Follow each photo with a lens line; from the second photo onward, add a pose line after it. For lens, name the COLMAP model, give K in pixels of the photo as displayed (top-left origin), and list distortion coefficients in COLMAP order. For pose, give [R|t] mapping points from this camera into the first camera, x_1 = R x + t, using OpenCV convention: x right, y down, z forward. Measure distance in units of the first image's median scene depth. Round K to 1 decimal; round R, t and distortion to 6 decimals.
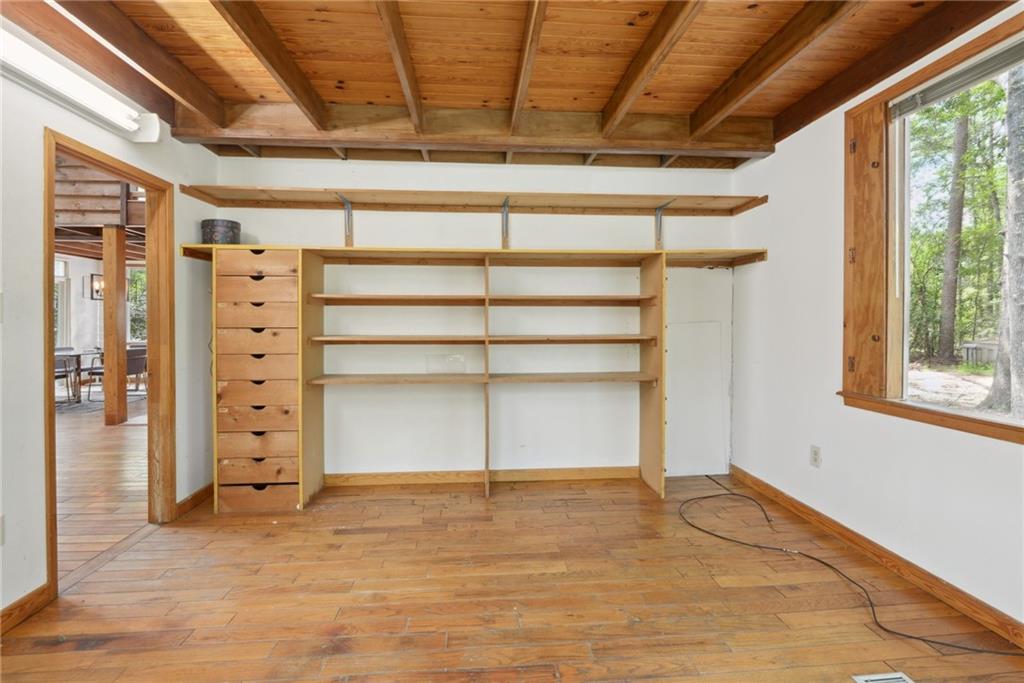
lens RADIAL K [[471.4, 0, 505.2], [0, 471.4, 325.4], [0, 0, 1]] dist [0.019676, -0.000565]
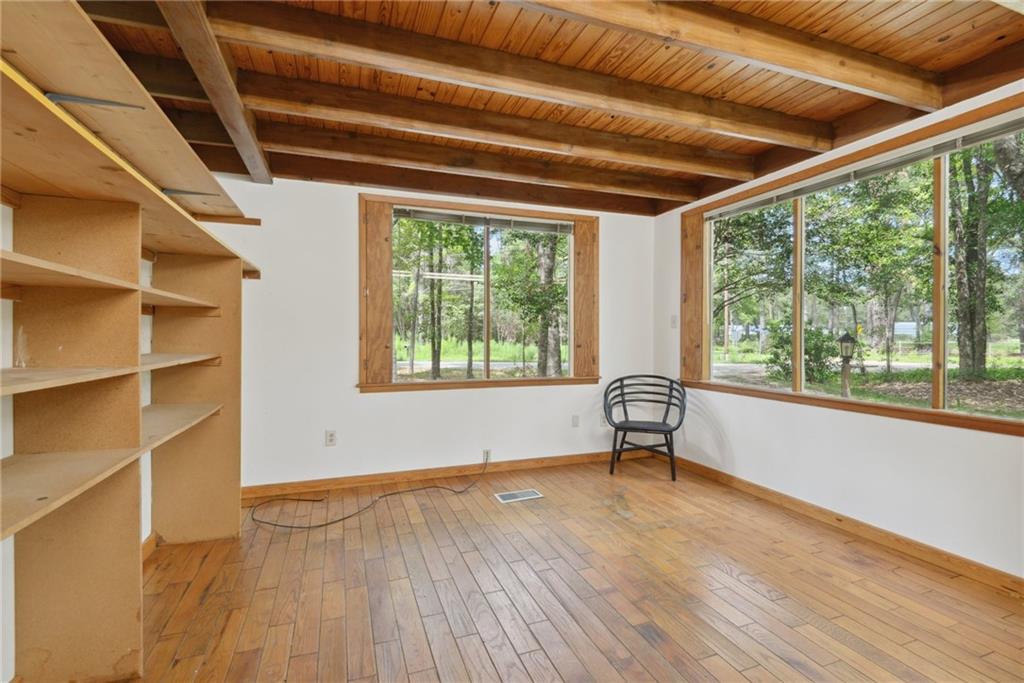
lens RADIAL K [[474.7, 0, 512.0], [0, 474.7, 341.5], [0, 0, 1]] dist [0.002013, -0.007873]
pose [[-0.275027, -0.003677, 0.961429, -0.825689], [0.009939, 0.999928, 0.006668, 0.003717], [-0.961385, 0.011390, -0.274971, 0.961561]]
